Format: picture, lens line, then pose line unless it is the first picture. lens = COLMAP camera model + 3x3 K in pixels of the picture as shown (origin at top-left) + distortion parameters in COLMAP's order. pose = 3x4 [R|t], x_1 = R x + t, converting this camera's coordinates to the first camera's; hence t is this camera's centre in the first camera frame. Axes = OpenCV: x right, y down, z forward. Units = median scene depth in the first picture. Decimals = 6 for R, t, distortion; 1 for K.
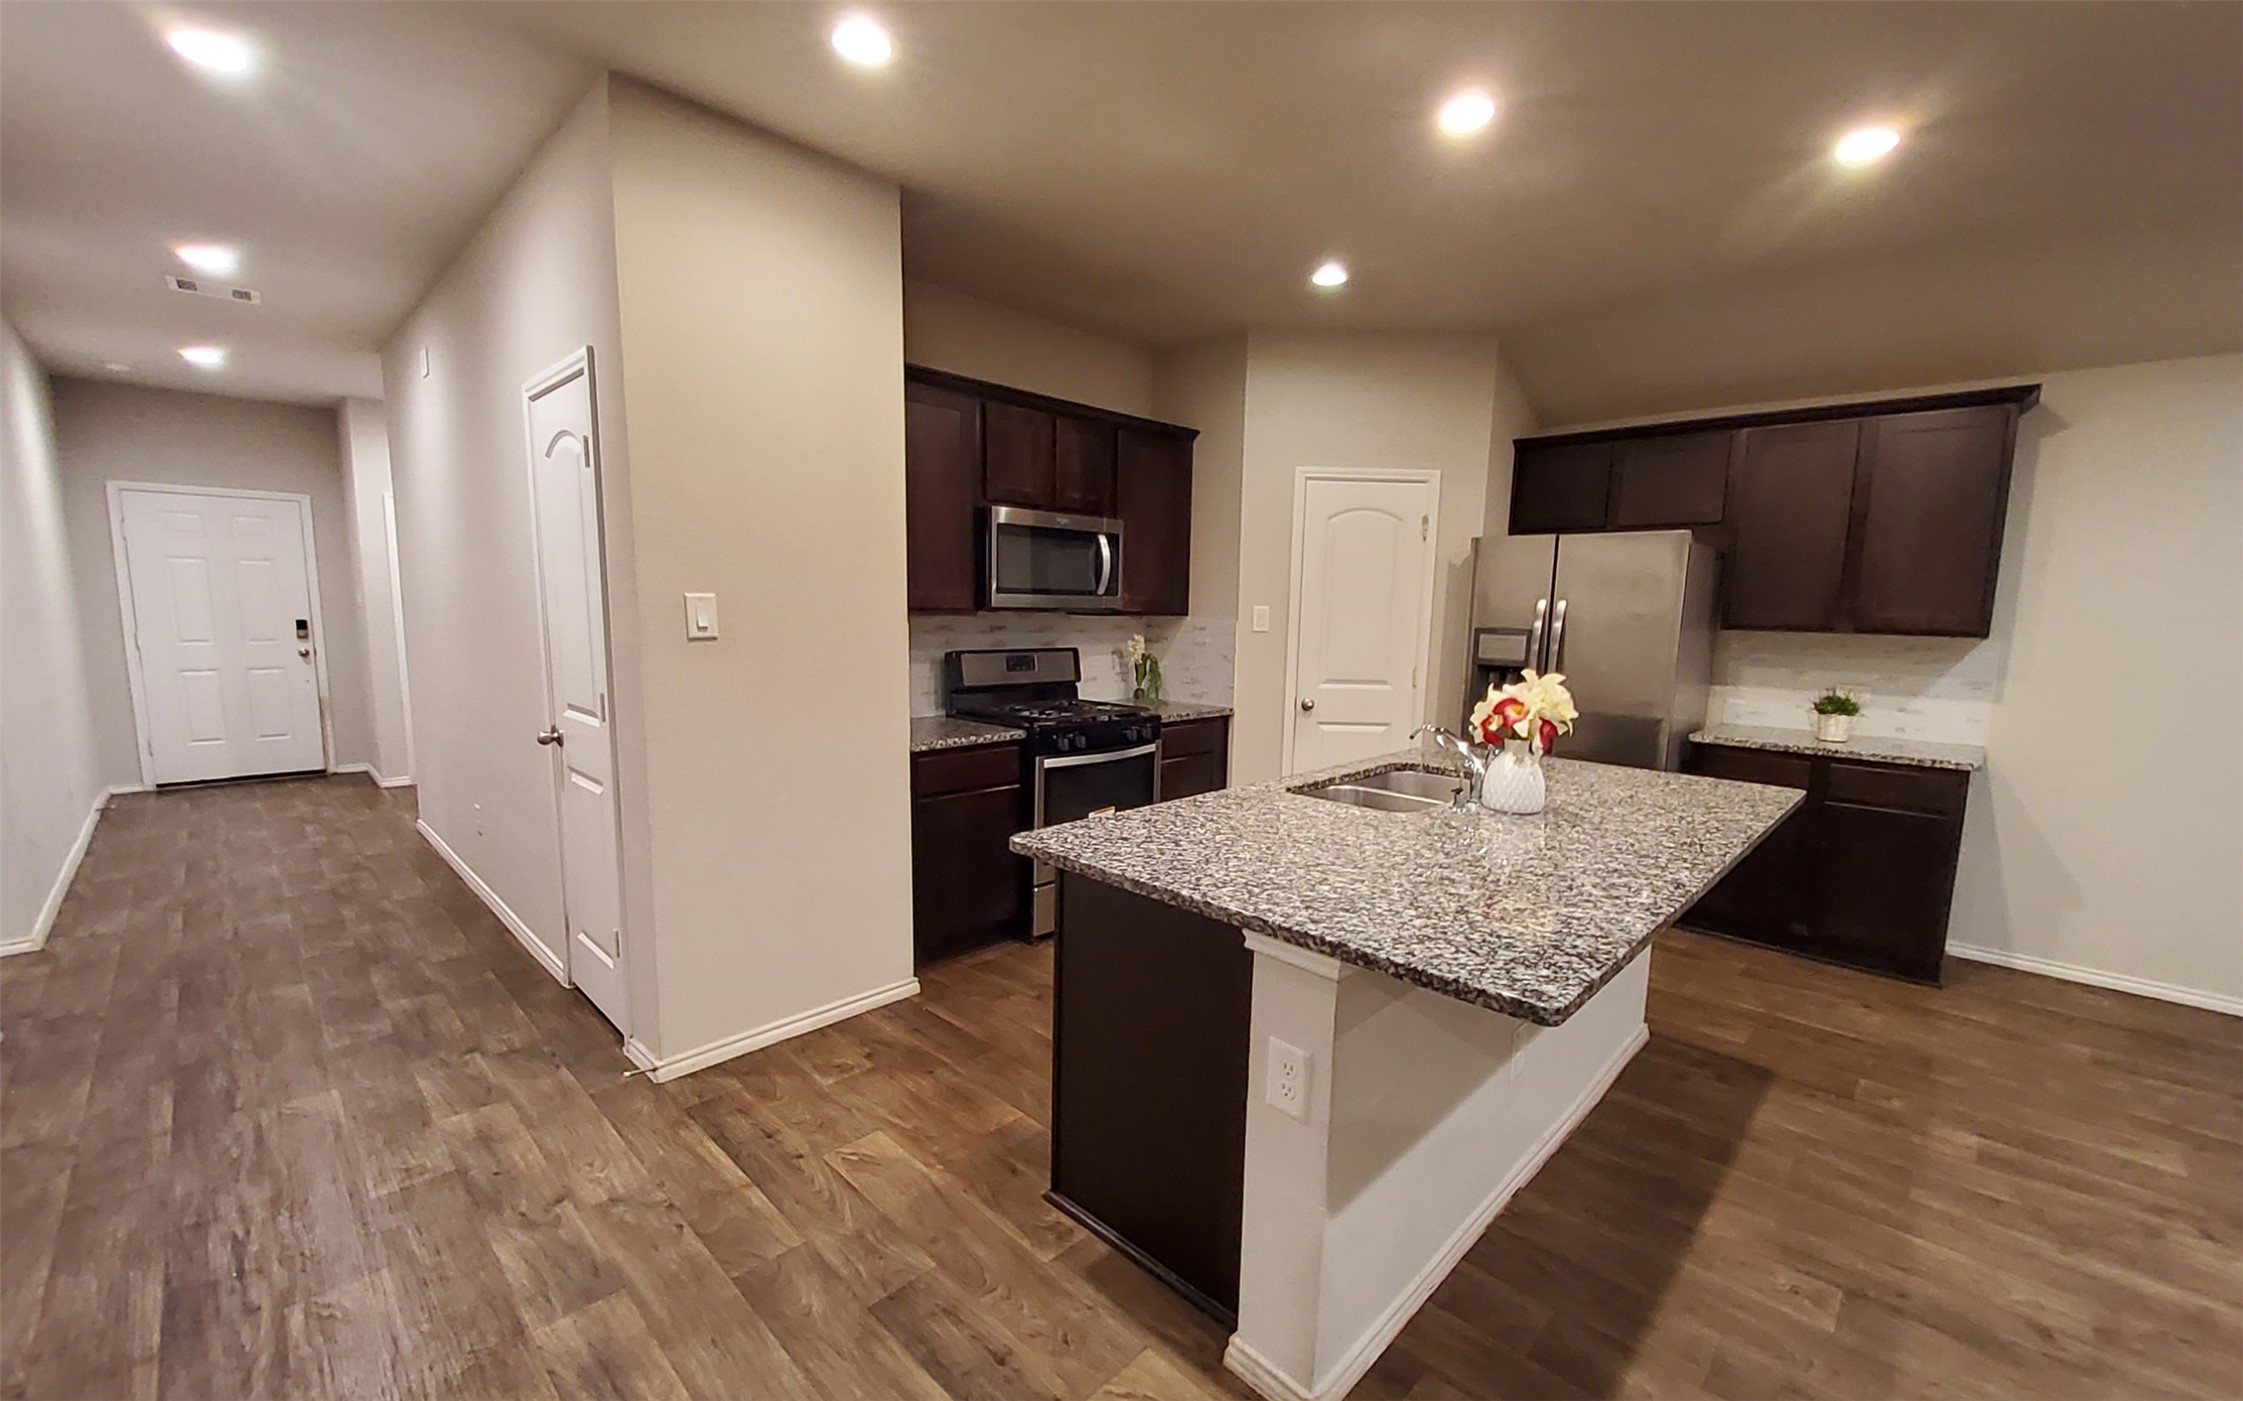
lens RADIAL K [[907.6, 0, 1125.3], [0, 907.6, 729.6], [0, 0, 1]] dist [-0.001092, -0.002357]
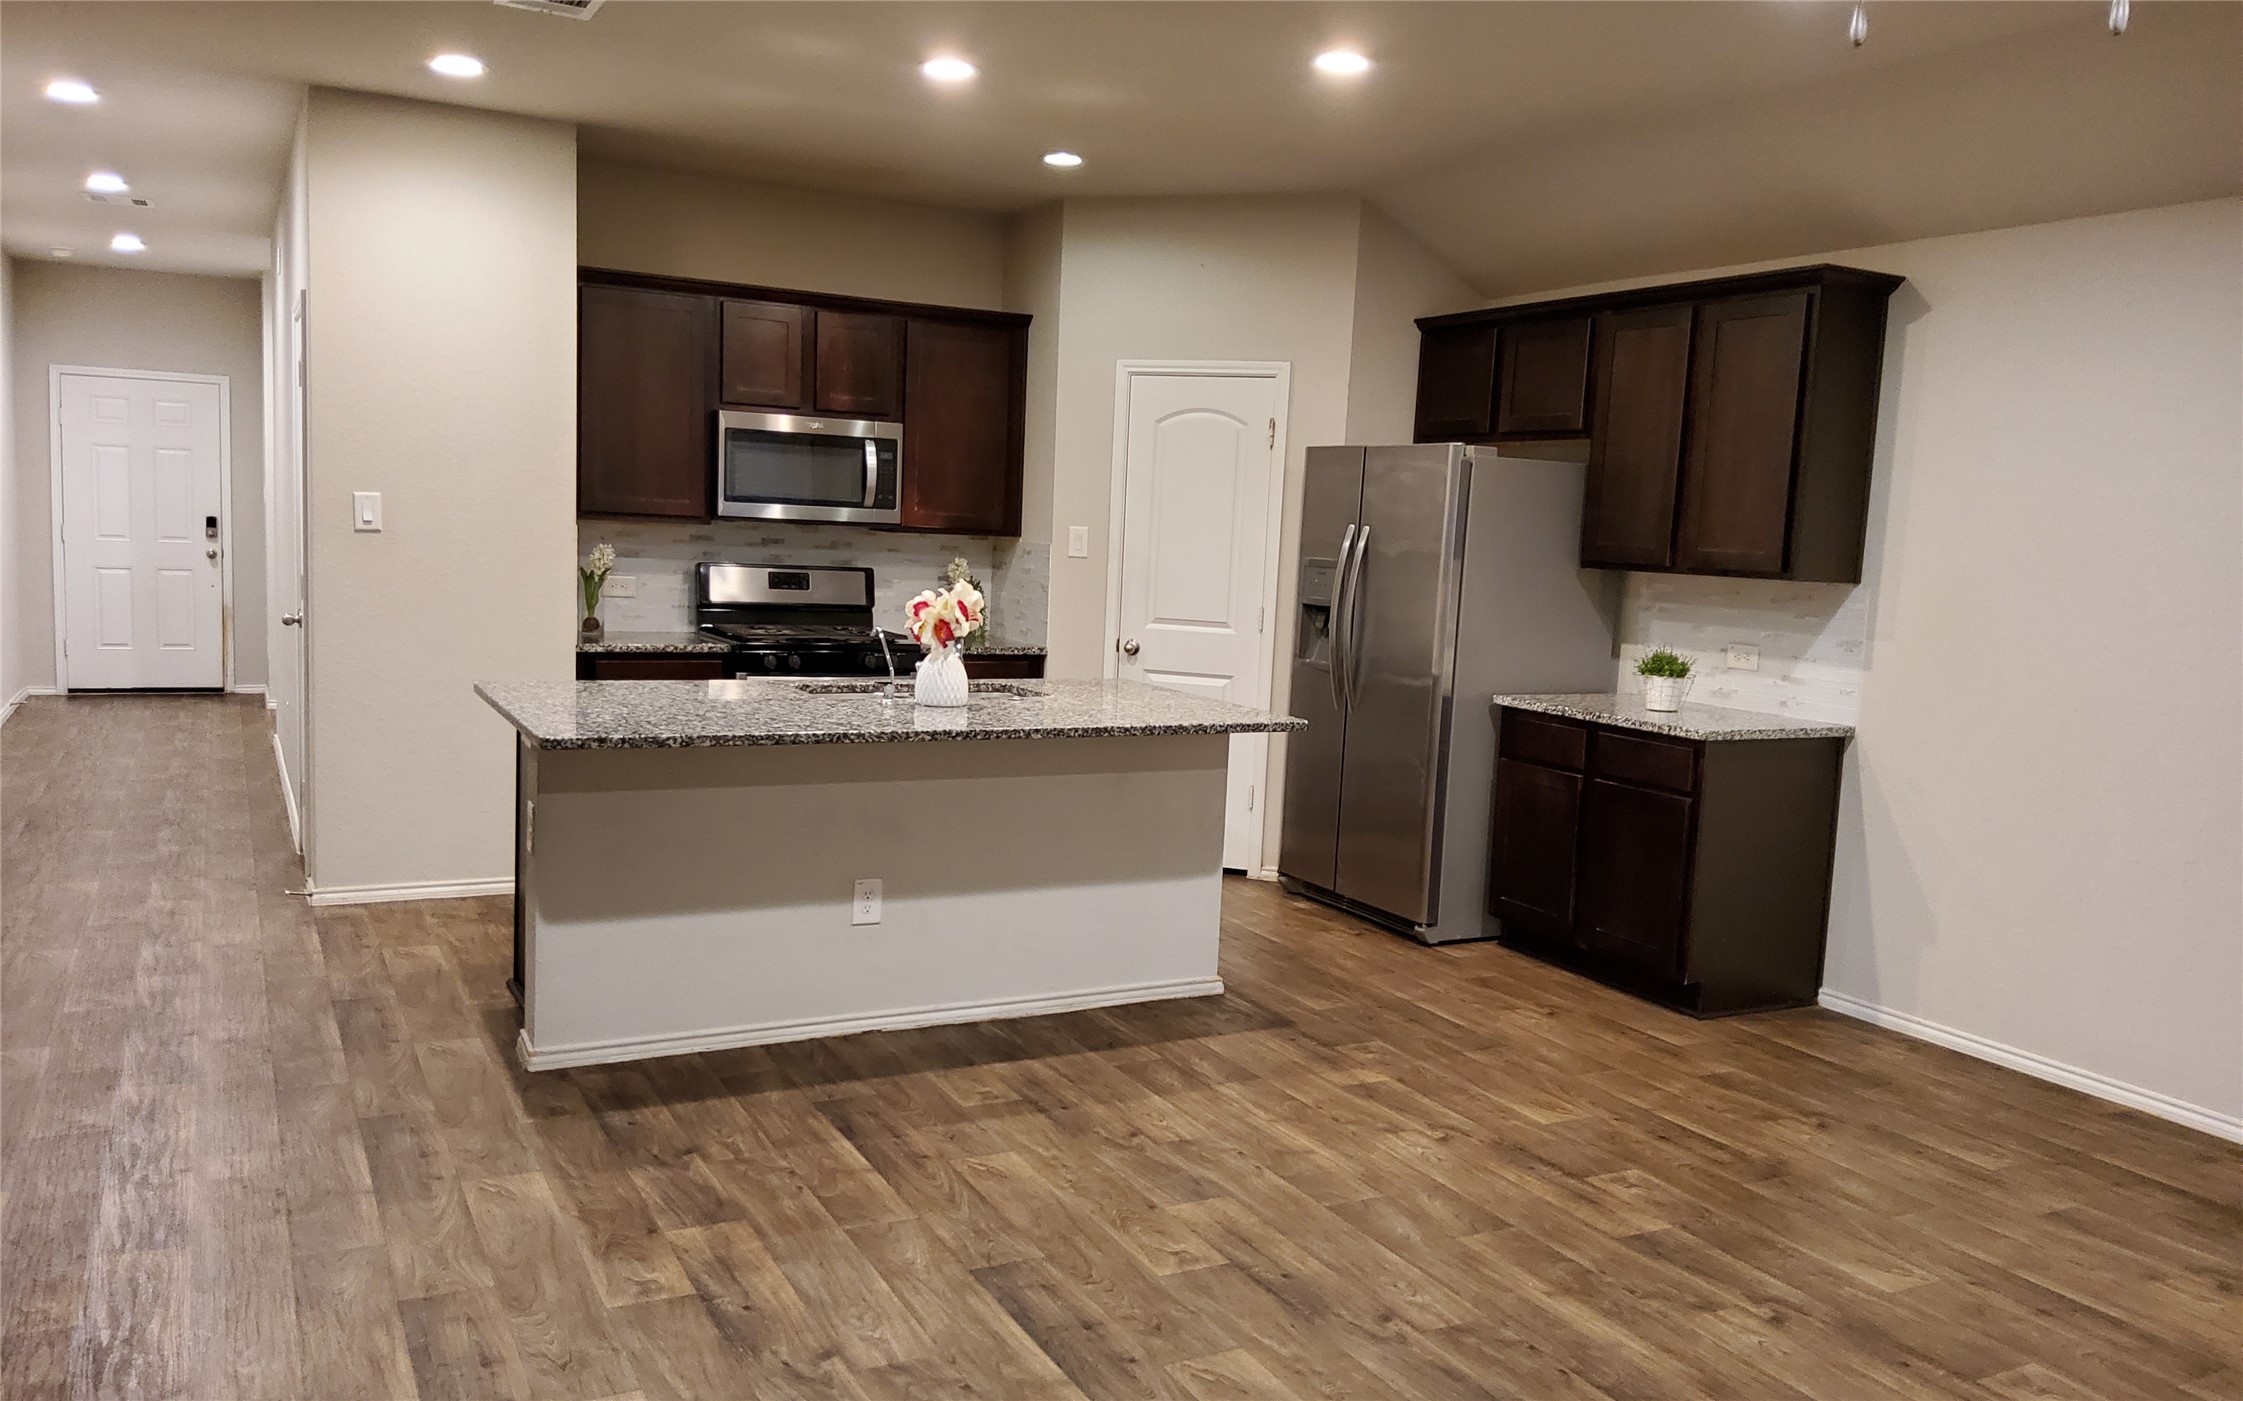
lens RADIAL K [[1734.7, 0, 1107.7], [0, 1734.7, 723.3], [0, 0, 1]] dist [0.066501, -0.081255]
pose [[0.945124, 0.060971, -0.320971, 0.779451], [-0.070673, 0.997325, -0.018654, 0.081418], [0.318975, 0.040314, 0.946905, -0.552445]]
